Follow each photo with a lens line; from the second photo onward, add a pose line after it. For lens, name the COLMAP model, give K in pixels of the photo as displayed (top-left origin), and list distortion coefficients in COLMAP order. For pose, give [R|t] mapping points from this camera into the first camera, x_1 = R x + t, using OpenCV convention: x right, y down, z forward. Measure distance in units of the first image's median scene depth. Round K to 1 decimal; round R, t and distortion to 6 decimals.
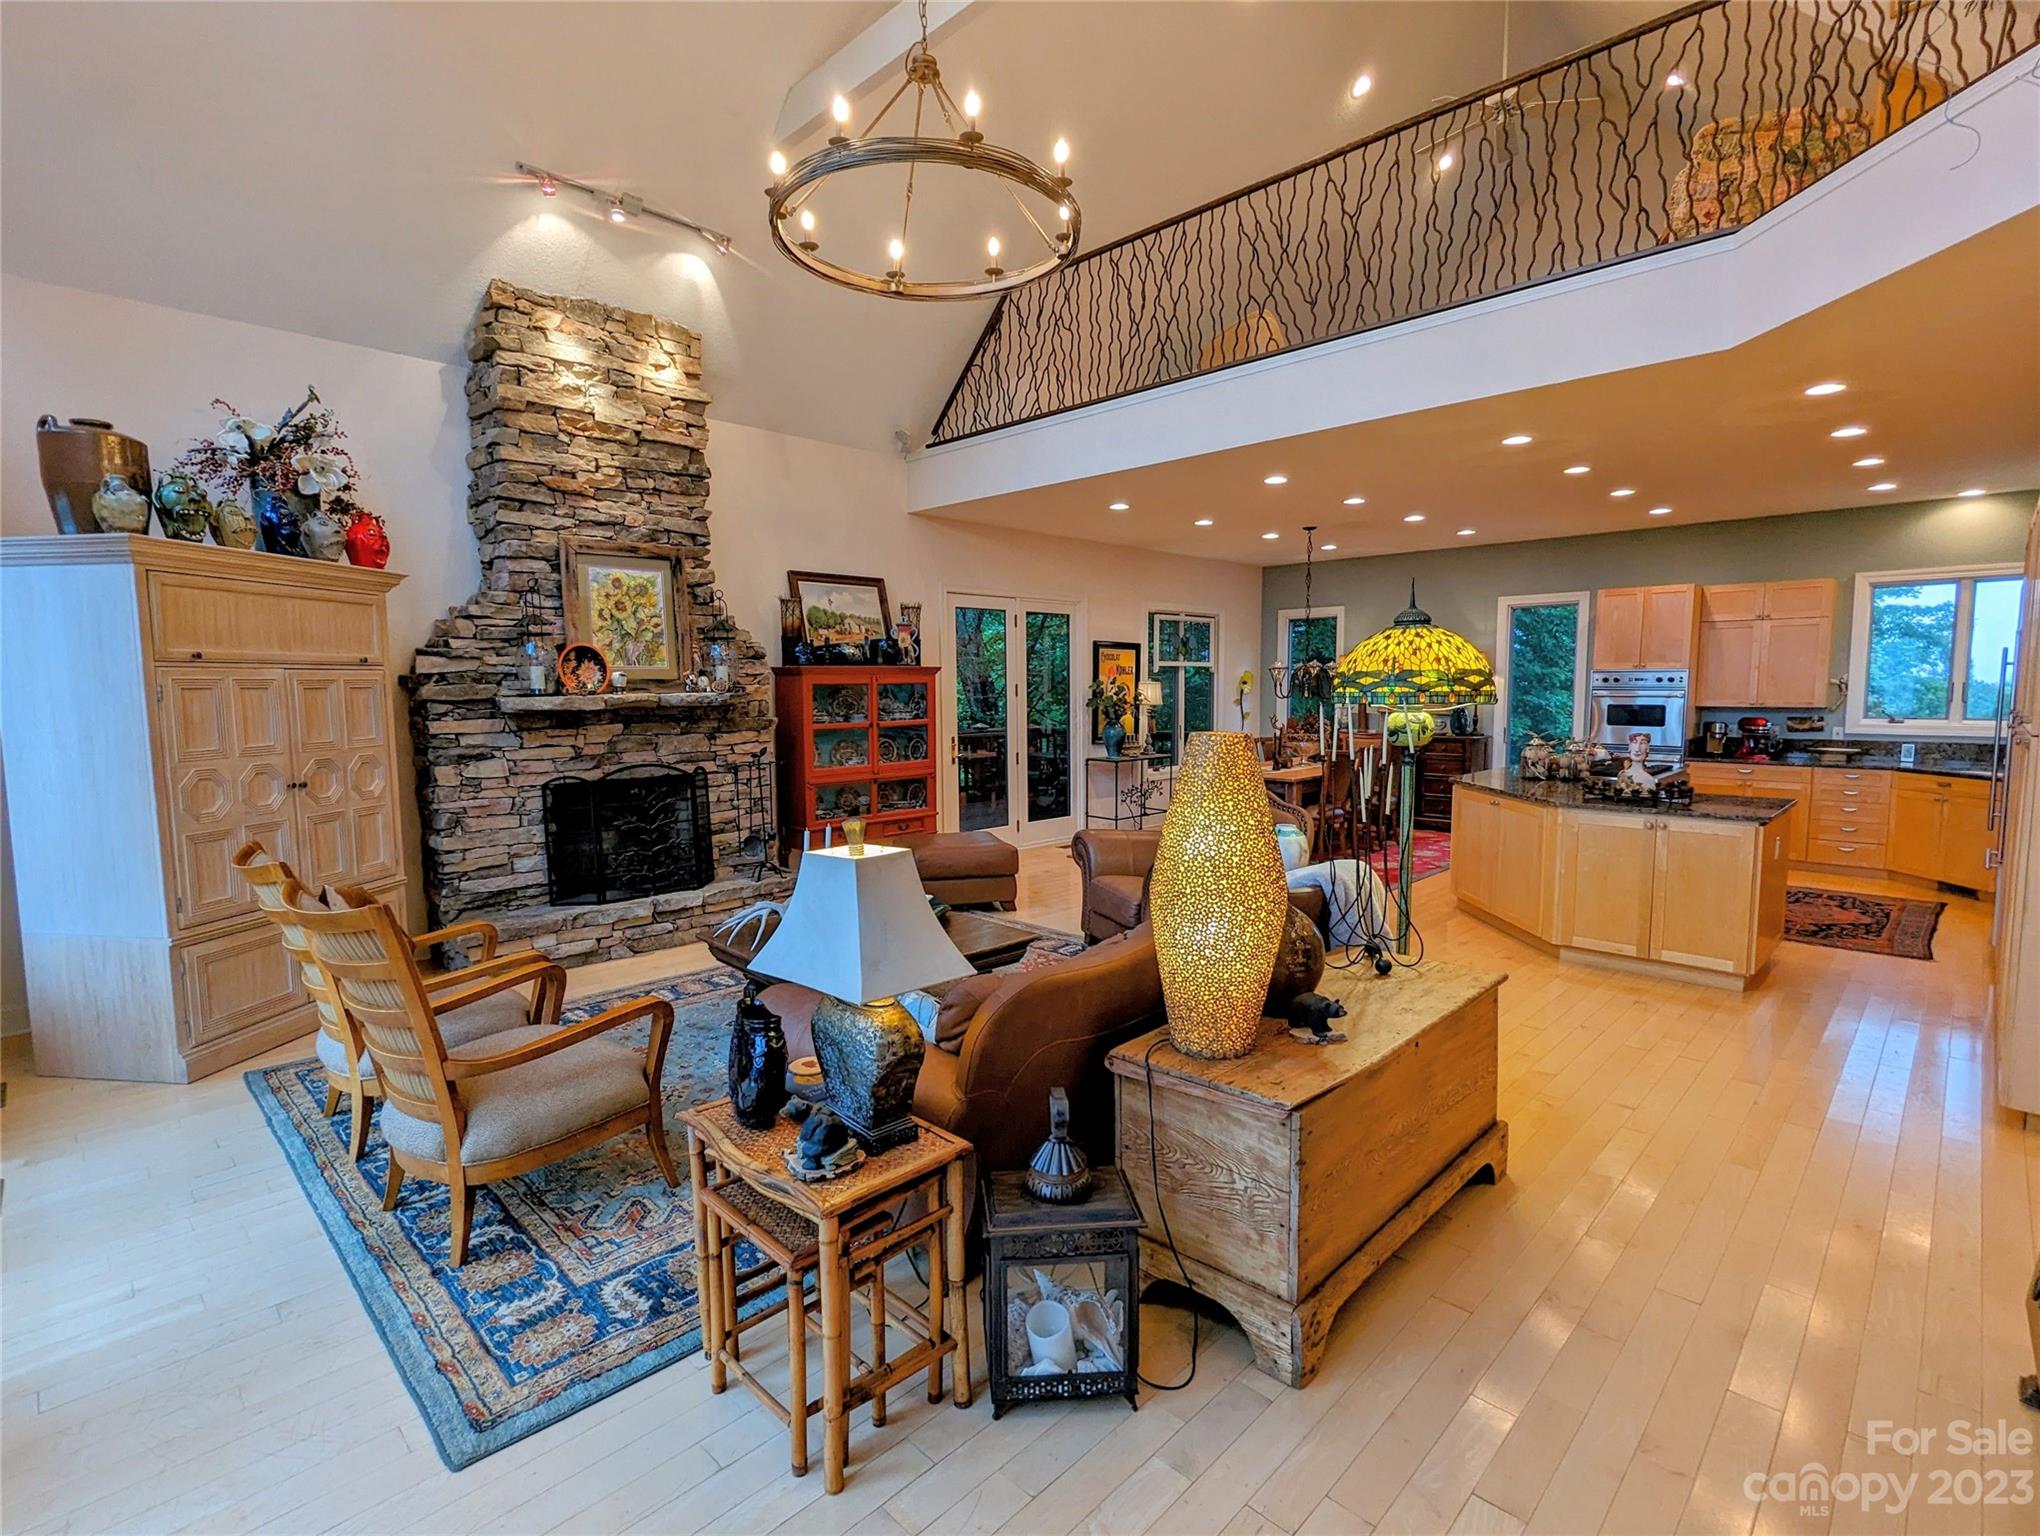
lens RADIAL K [[972.7, 0, 1011.8], [0, 972.7, 771.3], [0, 0, 1]] dist [-0.002695, 0.003500]
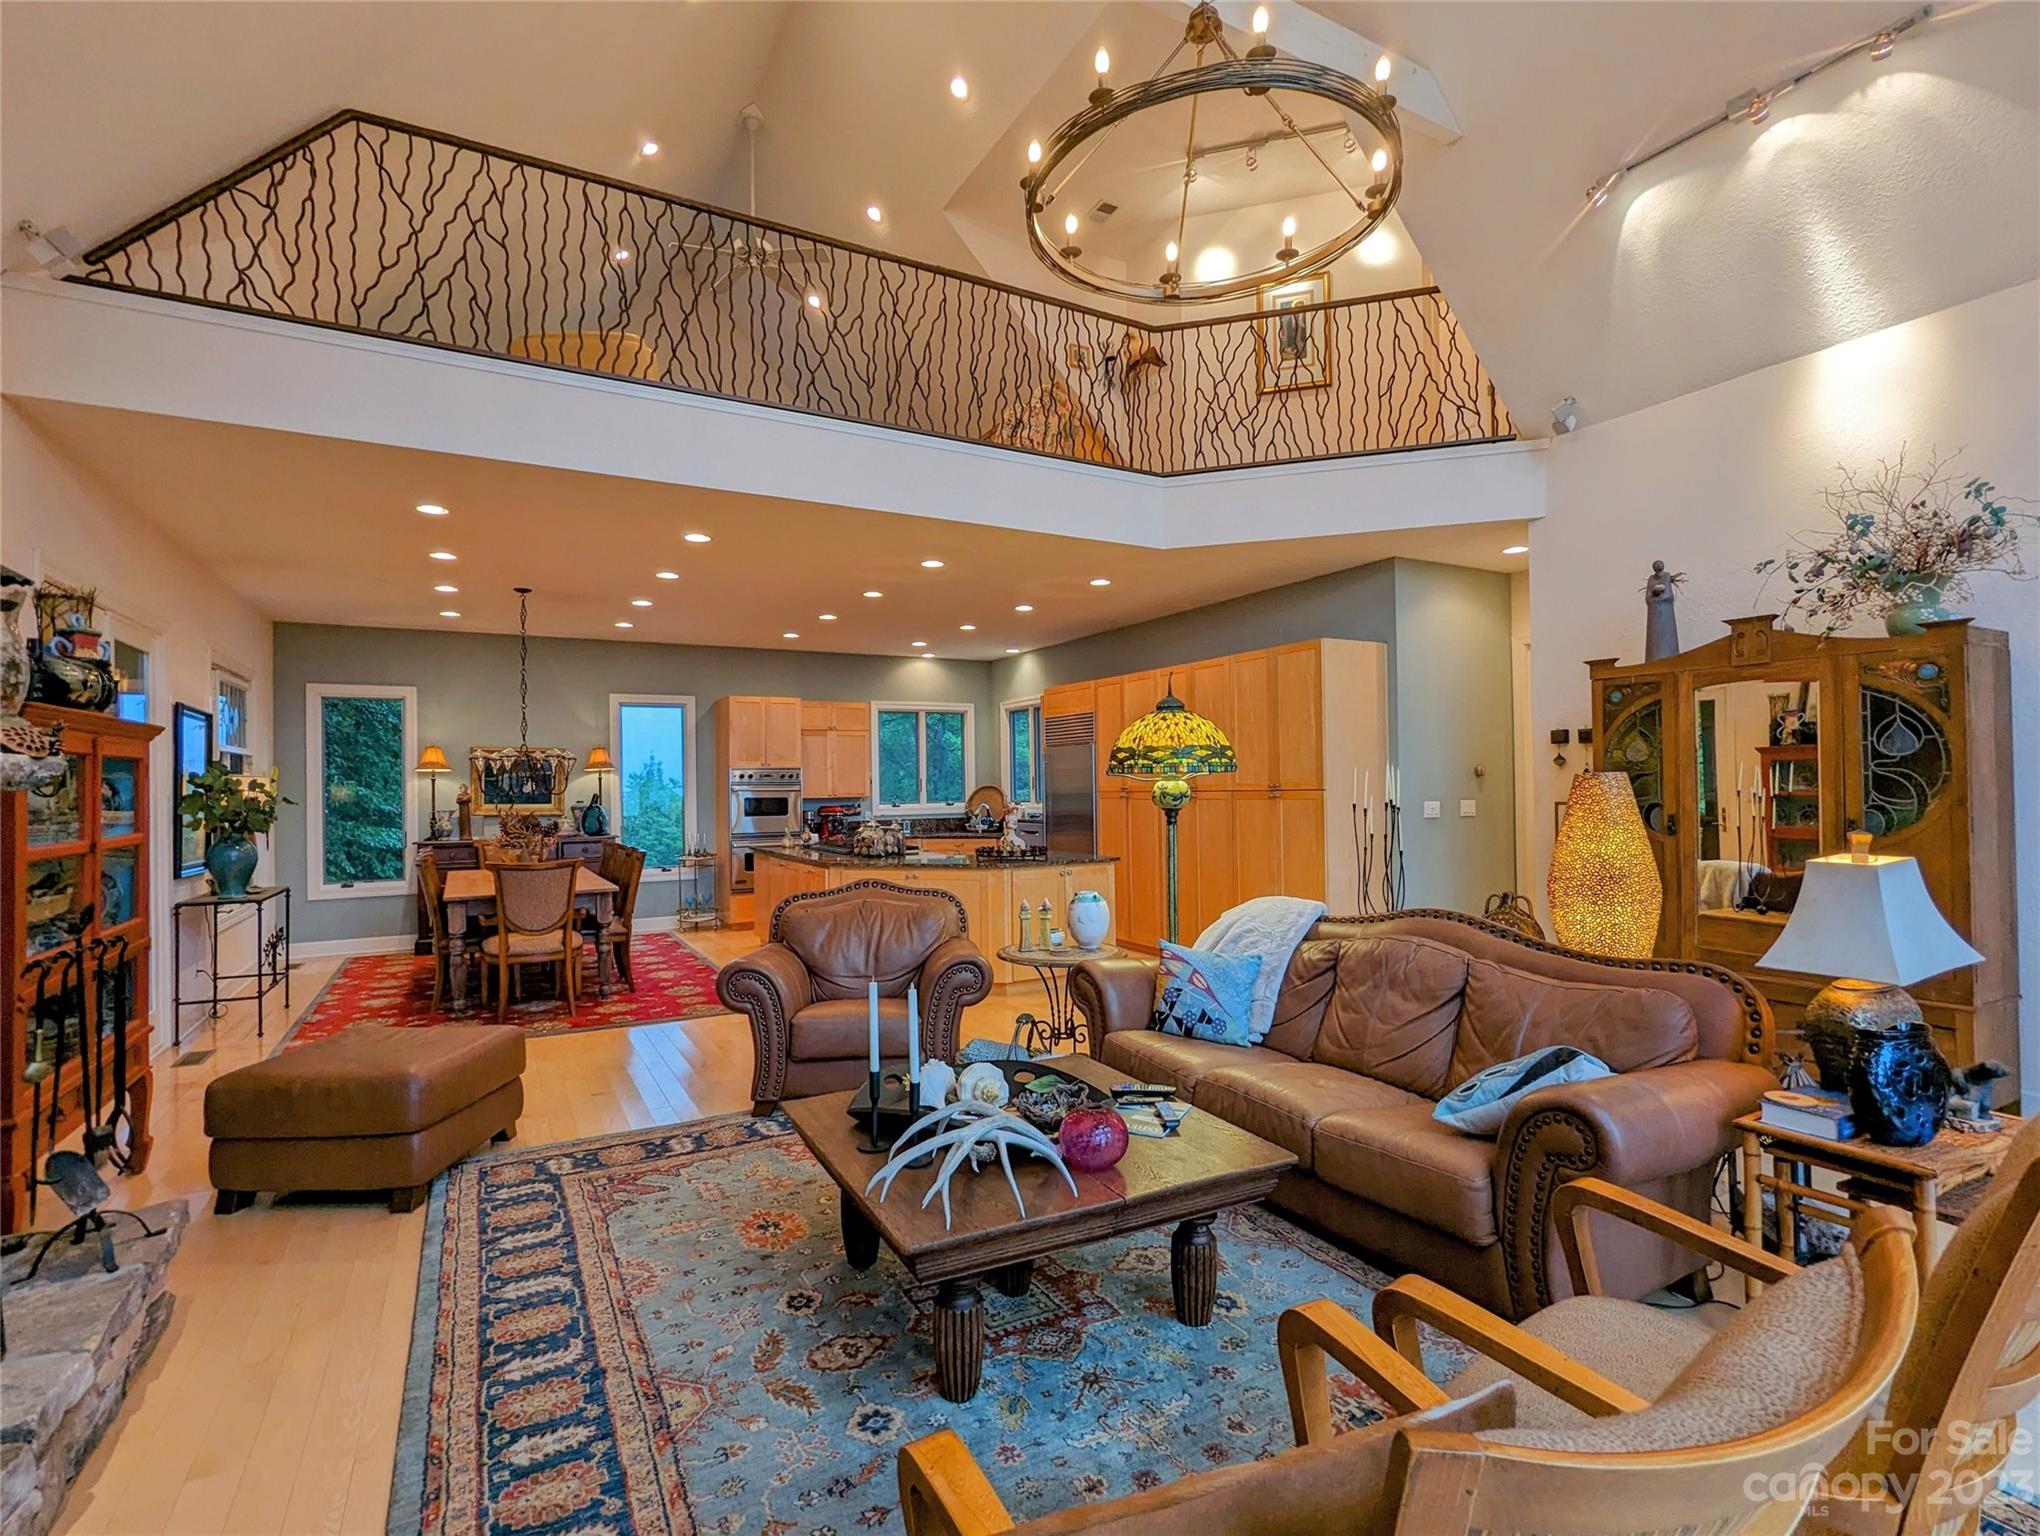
lens RADIAL K [[972.7, 0, 1016.4], [0, 972.7, 769.5], [0, 0, 1]] dist [-0.002695, 0.003500]
pose [[0.276628, 0.018789, 0.960794, -0.566239], [0.099995, 0.993819, -0.048225, -0.024284], [-0.955761, 0.109415, 0.273039, 0.592183]]
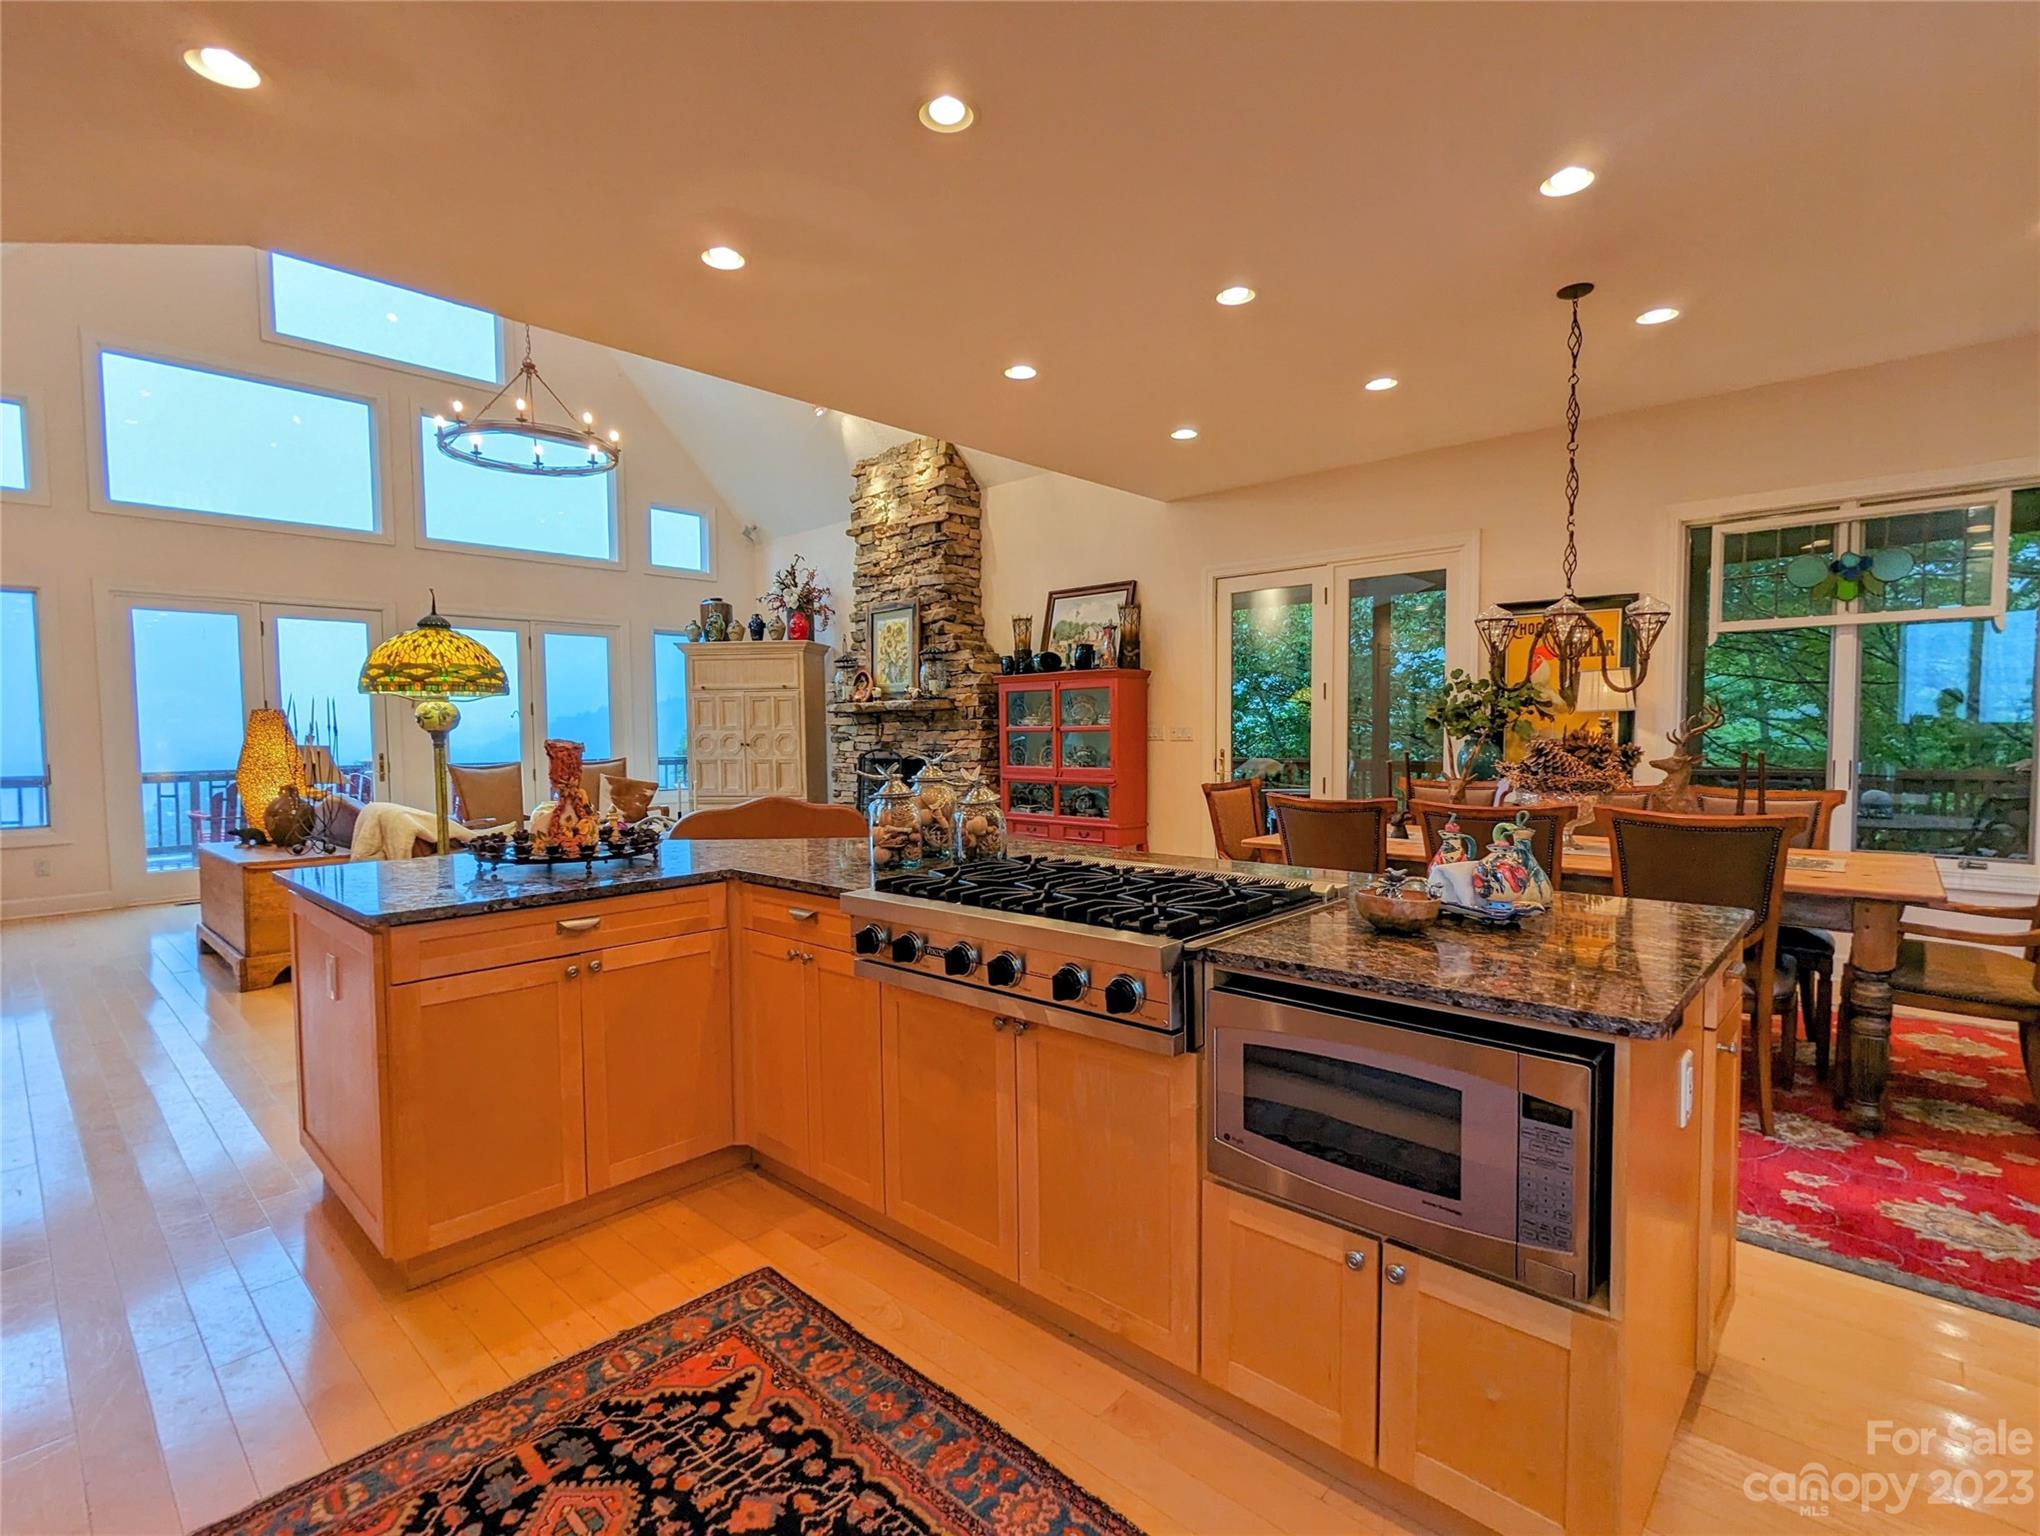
lens RADIAL K [[972.7, 0, 1016.6], [0, 972.7, 777.3], [0, 0, 1]] dist [-0.002695, 0.003500]
pose [[0.032578, 0.058714, -0.997743, 1.120243], [-0.081531, 0.995102, 0.055897, -0.064206], [0.996138, 0.079526, 0.037205, 1.155998]]
